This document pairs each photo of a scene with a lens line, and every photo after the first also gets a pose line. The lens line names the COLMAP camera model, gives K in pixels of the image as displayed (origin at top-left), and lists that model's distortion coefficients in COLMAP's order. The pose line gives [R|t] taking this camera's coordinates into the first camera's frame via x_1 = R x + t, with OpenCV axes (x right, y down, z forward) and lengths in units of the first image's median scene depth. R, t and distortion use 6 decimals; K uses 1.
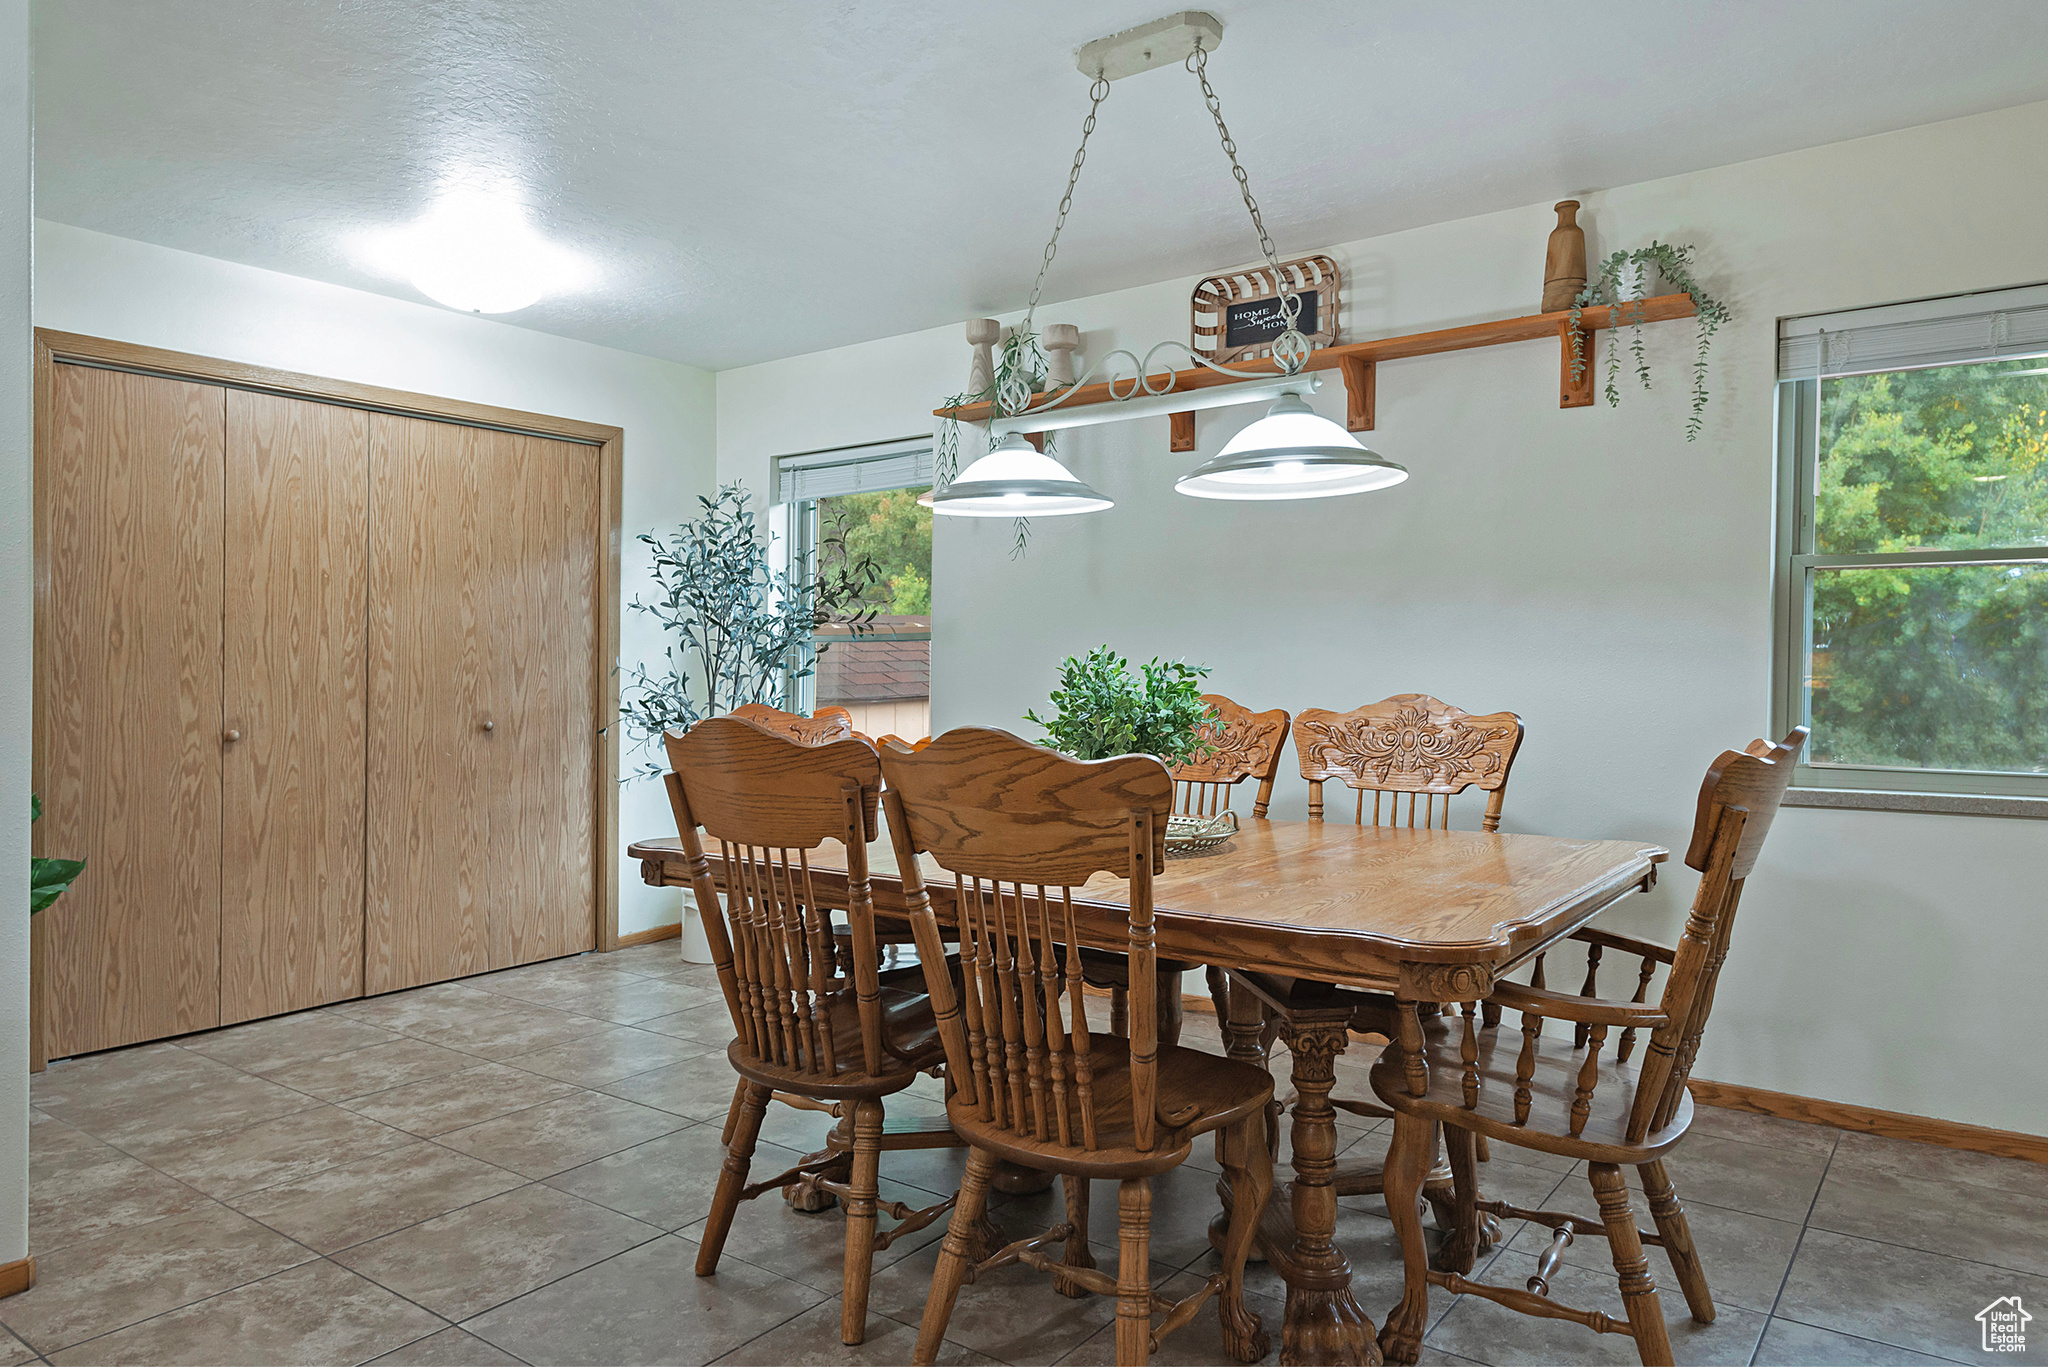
lens RADIAL K [[1277.1, 0, 1024.0], [0, 1277.1, 683.5], [0, 0, 1]] dist [0.001025, 0.000163]
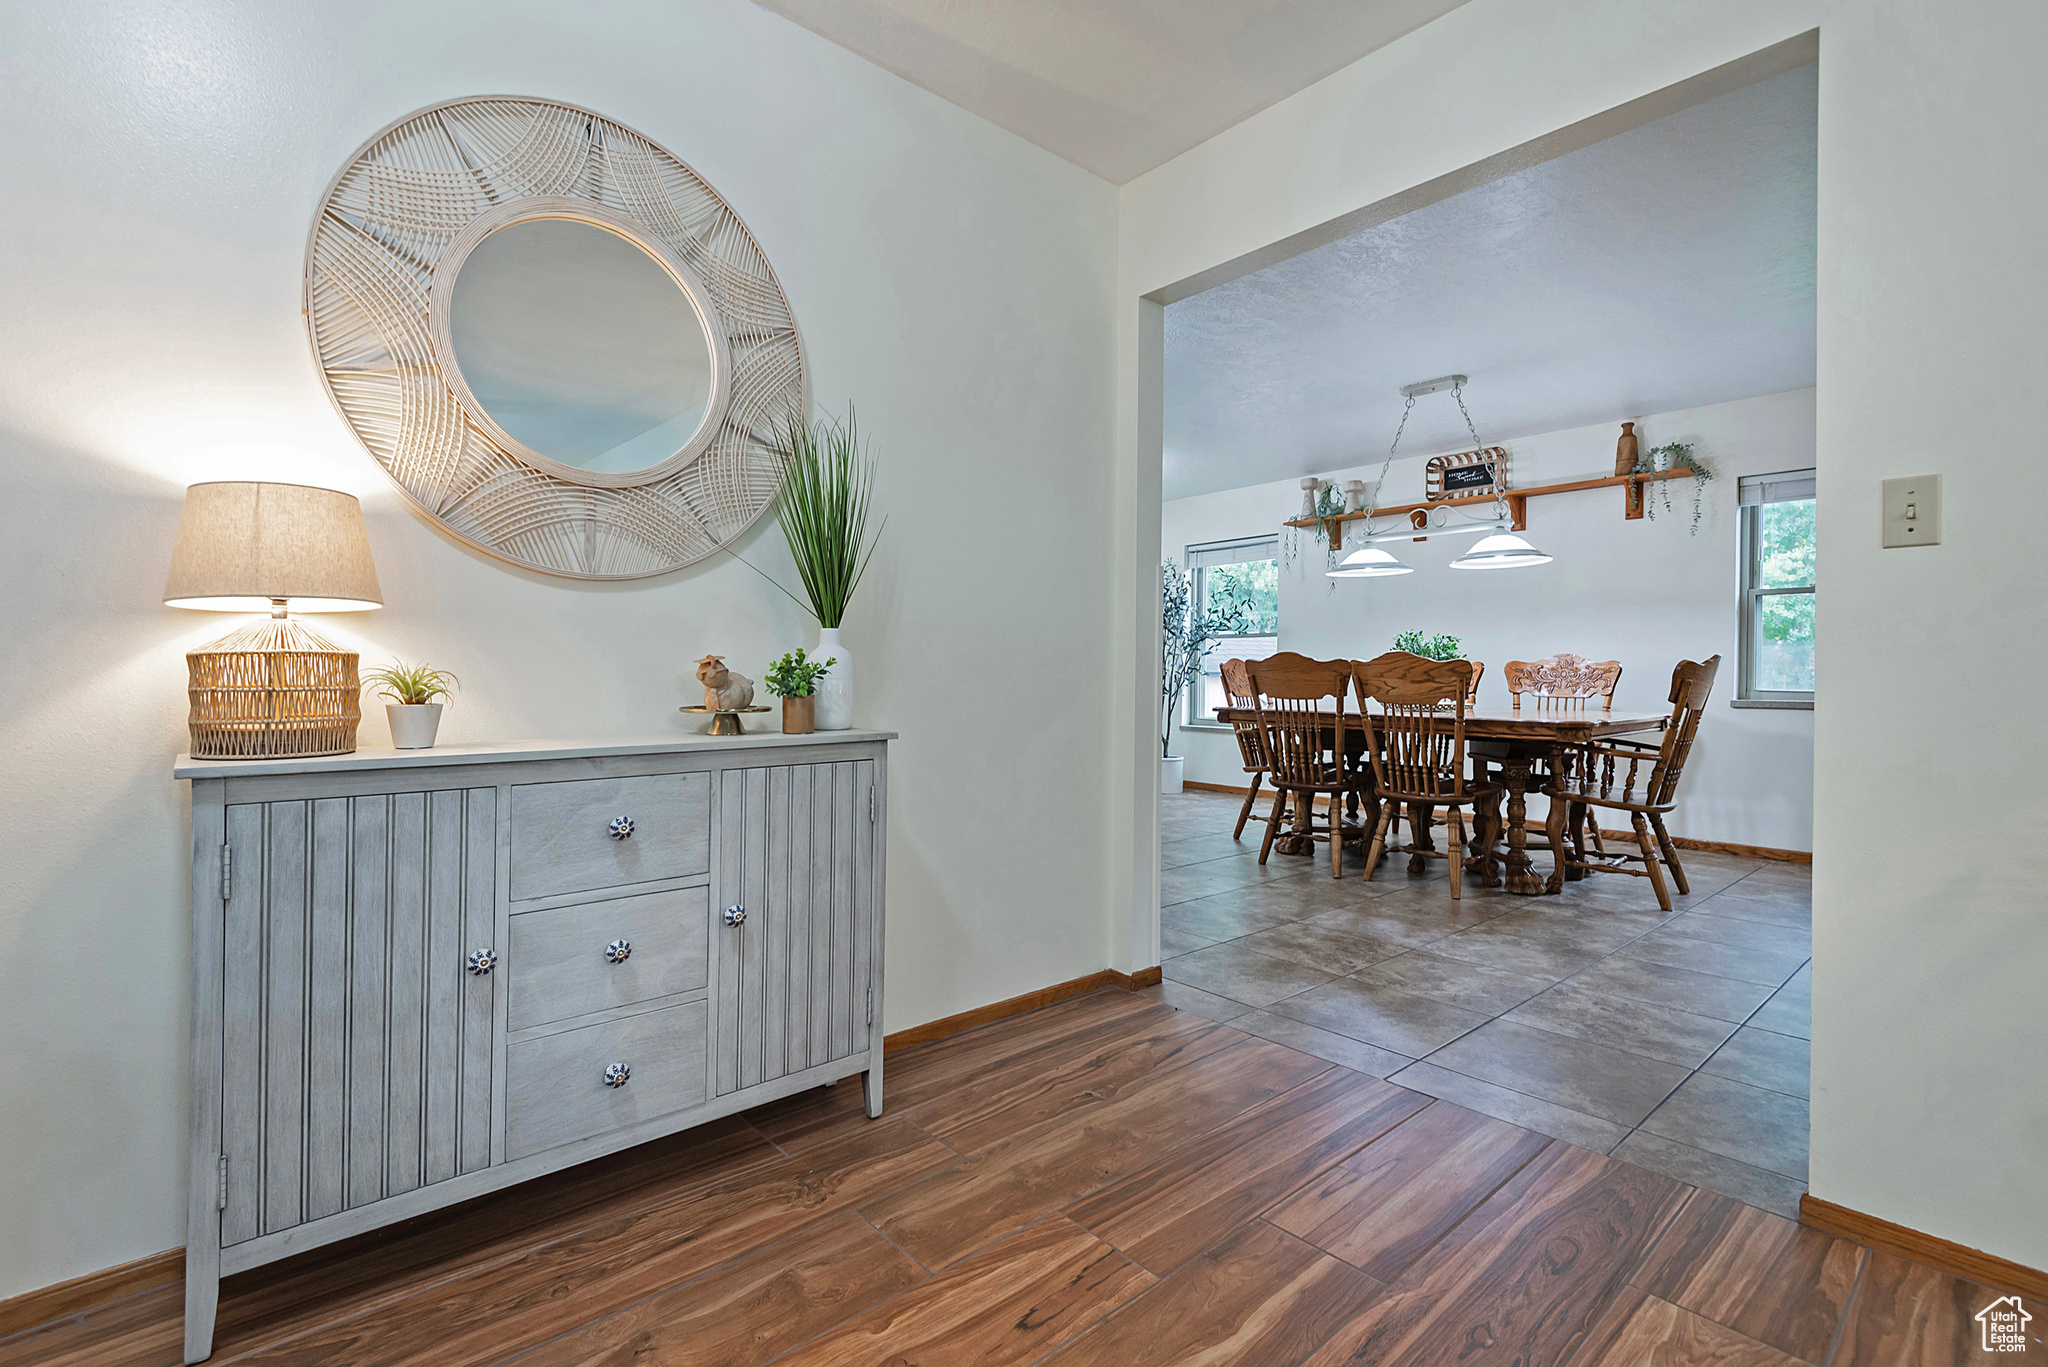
lens RADIAL K [[922.9, 0, 999.9], [0, 922.9, 665.1], [0, 0, 1]] dist [-0.002492, -0.000797]
pose [[0.976610, 0.003227, -0.214995, -0.267432], [-0.008427, 0.999694, -0.023274, 0.069682], [0.214854, 0.024541, 0.976338, -0.720760]]
